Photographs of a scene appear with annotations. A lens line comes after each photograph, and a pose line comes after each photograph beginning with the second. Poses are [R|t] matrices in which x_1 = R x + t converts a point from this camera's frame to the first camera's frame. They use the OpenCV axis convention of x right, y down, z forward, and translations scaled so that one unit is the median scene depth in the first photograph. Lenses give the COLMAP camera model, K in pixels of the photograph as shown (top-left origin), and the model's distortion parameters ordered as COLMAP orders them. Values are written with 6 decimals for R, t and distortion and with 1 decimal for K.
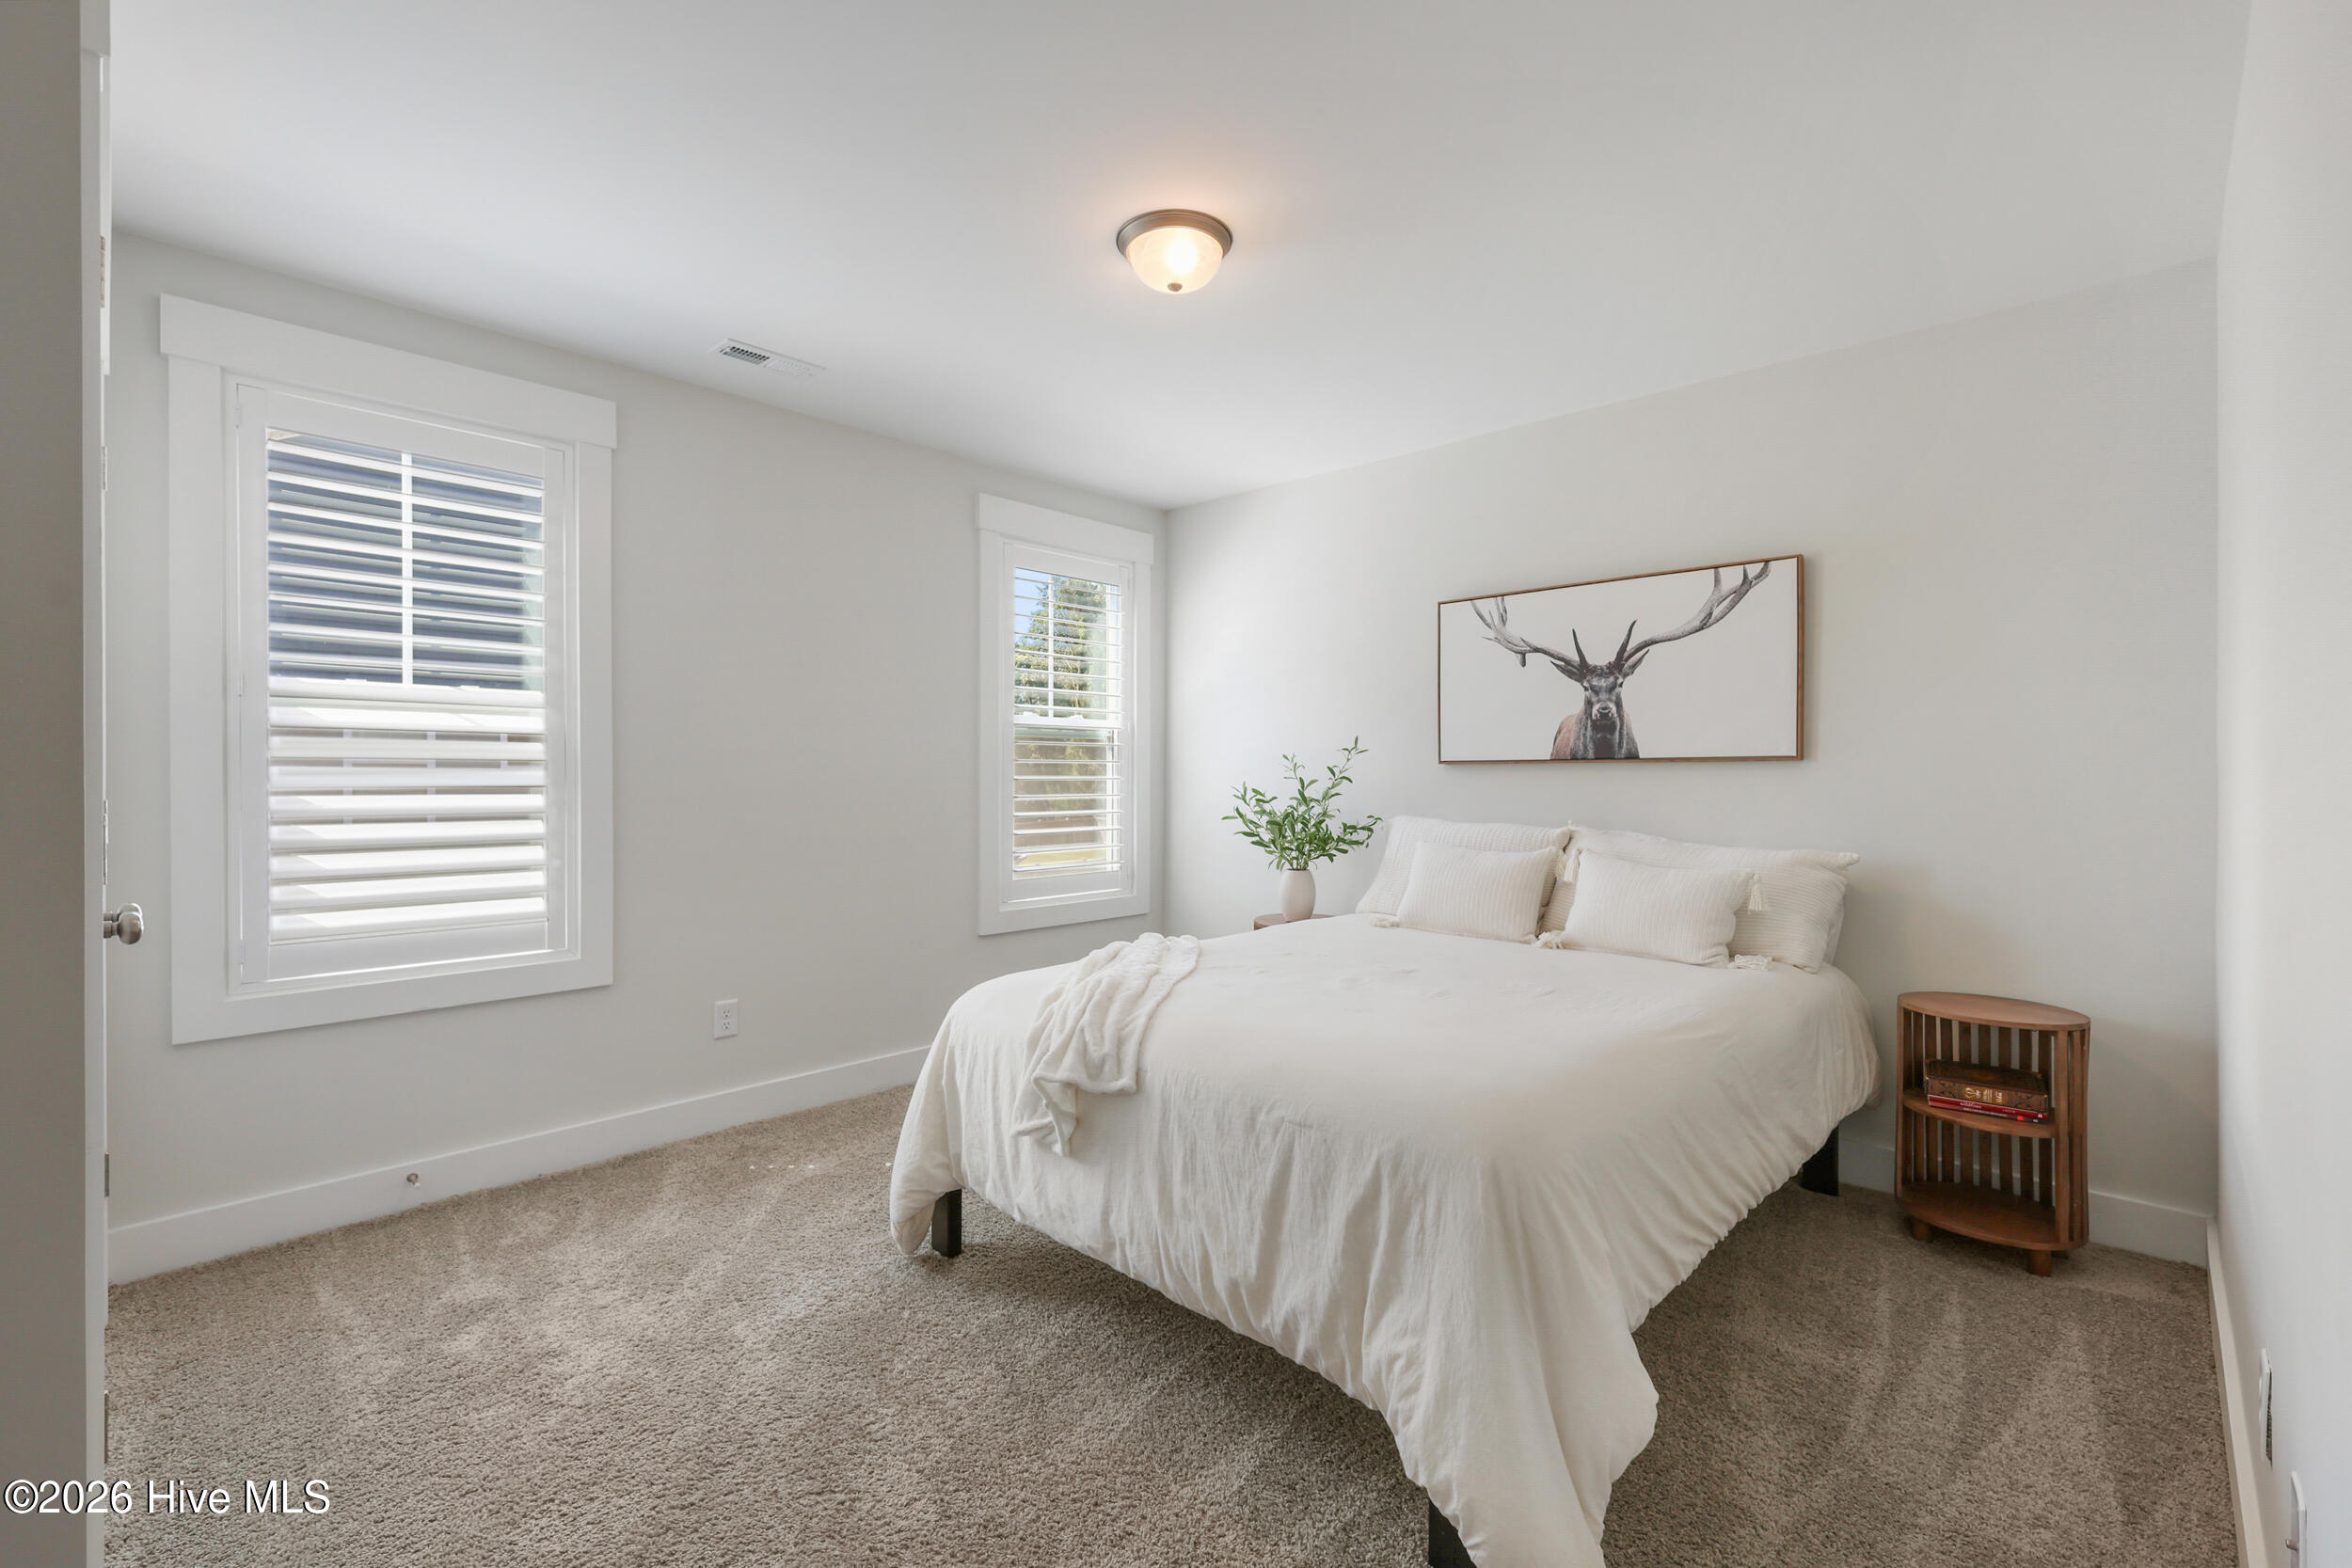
lens RADIAL K [[1018.4, 0, 1176.4], [0, 1018.4, 773.8], [0, 0, 1]] dist [0.004904, -0.000093]
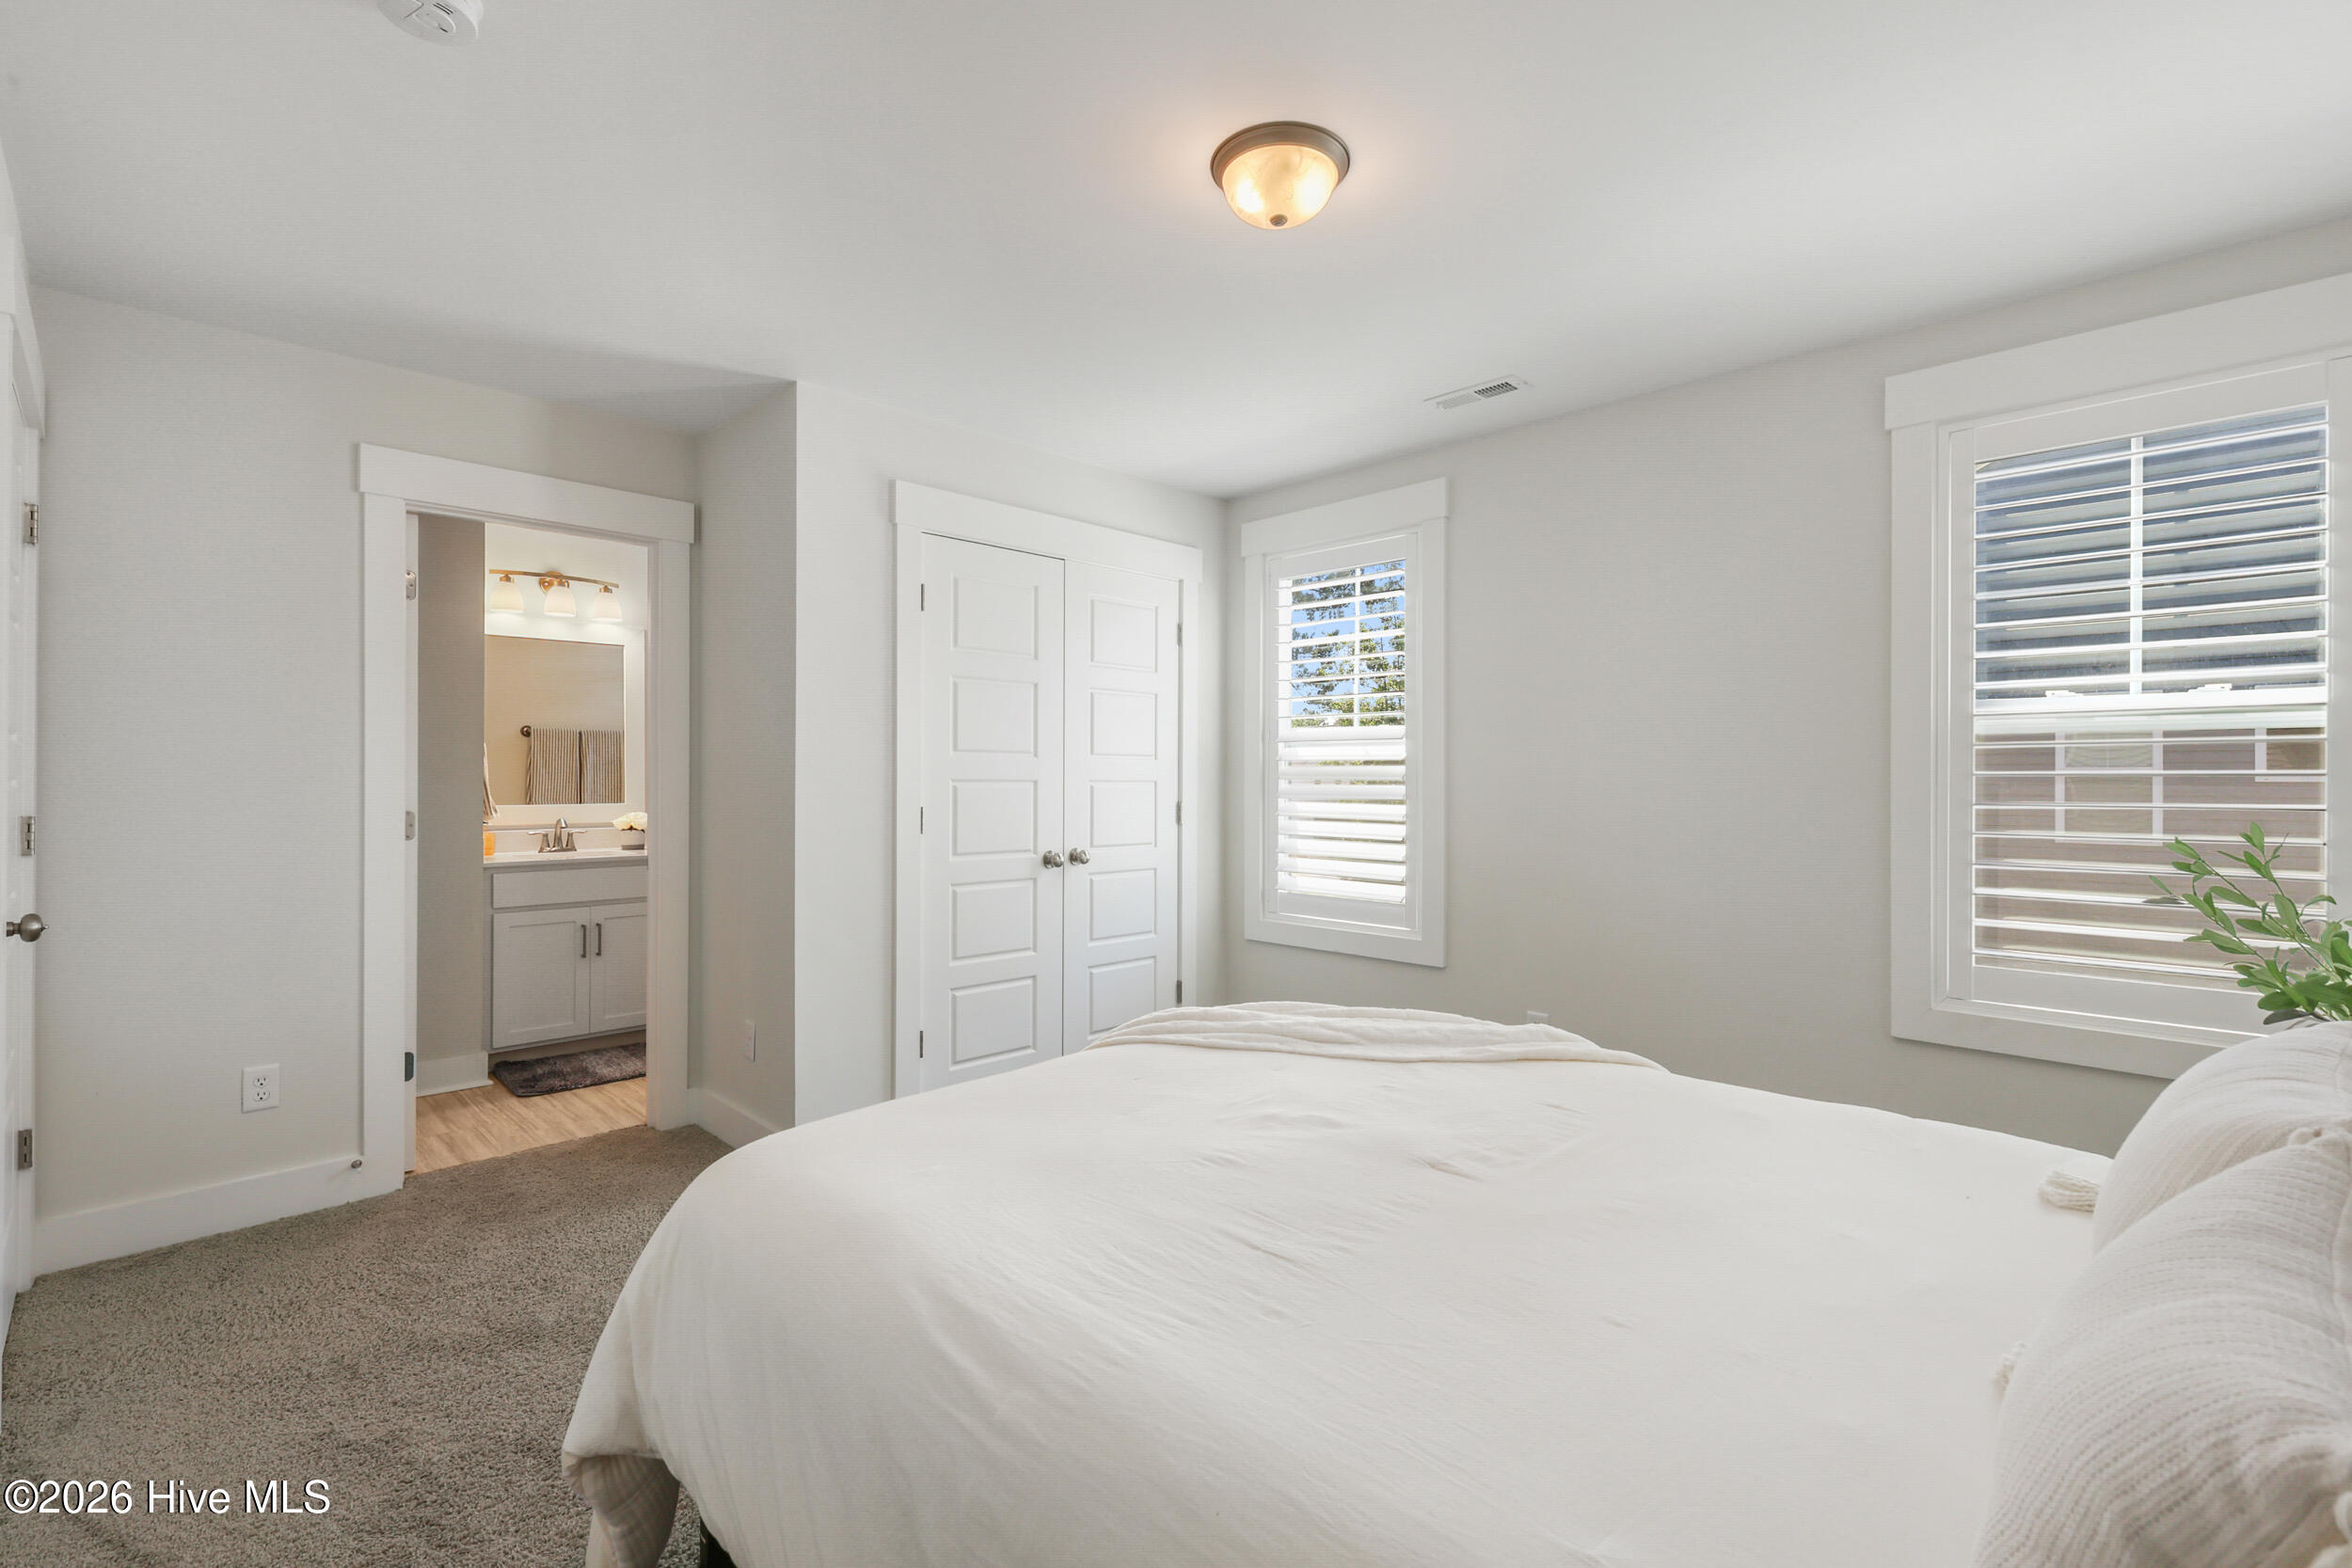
lens RADIAL K [[1018.4, 0, 1175.5], [0, 1018.4, 779.7], [0, 0, 1]] dist [0.004904, -0.000093]
pose [[-0.026251, -0.008206, -0.999622, 0.641468], [-0.011169, 0.999906, -0.007915, 0.000569], [0.999593, 0.010957, -0.026340, 0.722843]]
